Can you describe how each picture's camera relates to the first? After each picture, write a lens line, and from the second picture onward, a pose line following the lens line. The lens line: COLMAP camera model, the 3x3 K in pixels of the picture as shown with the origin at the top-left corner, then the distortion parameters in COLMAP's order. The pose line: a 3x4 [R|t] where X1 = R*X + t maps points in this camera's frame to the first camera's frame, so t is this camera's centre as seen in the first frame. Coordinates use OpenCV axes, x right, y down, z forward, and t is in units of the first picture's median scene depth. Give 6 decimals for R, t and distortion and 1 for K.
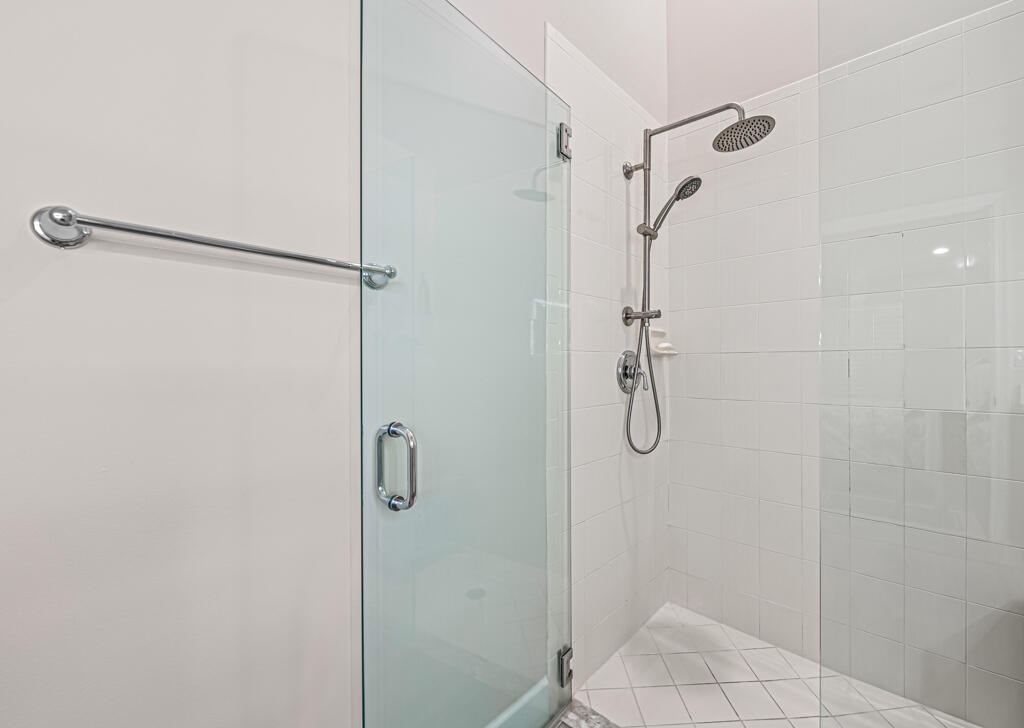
lens RADIAL K [[439.7, 0, 539.4], [0, 439.7, 364.5], [0, 0, 1]] dist [0.000914, -0.002673]
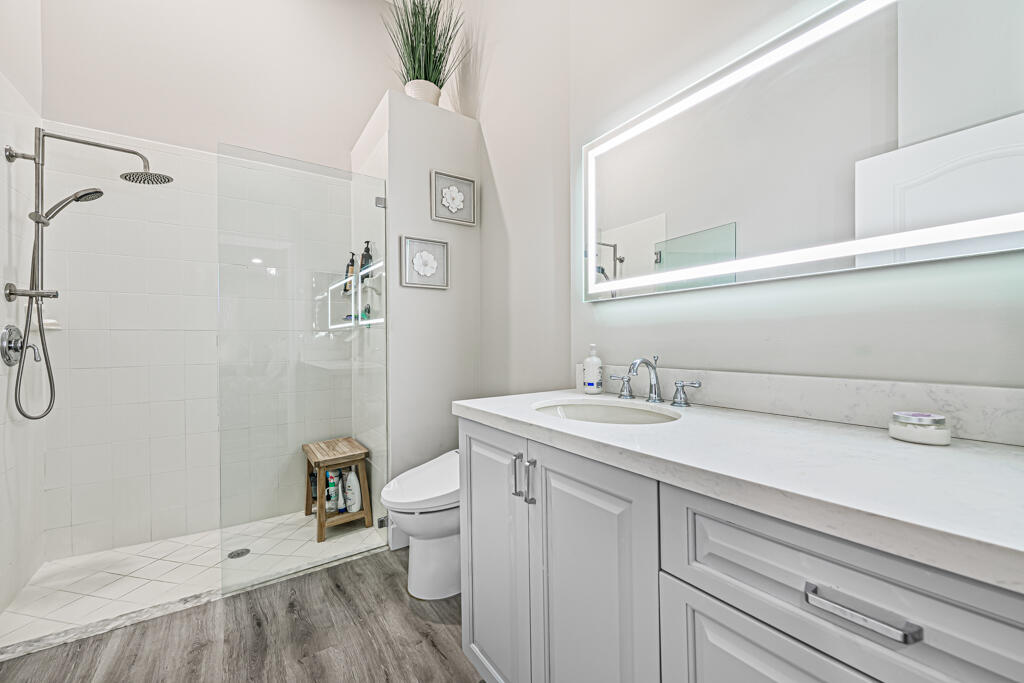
lens RADIAL K [[415.4, 0, 527.0], [0, 415.4, 339.6], [0, 0, 1]] dist [0.002869, -0.003884]
pose [[0.242860, 0.003937, 0.970053, -0.467740], [0.008738, 0.999942, -0.006246, 0.020282], [-0.970022, 0.009993, 0.242811, -0.447649]]
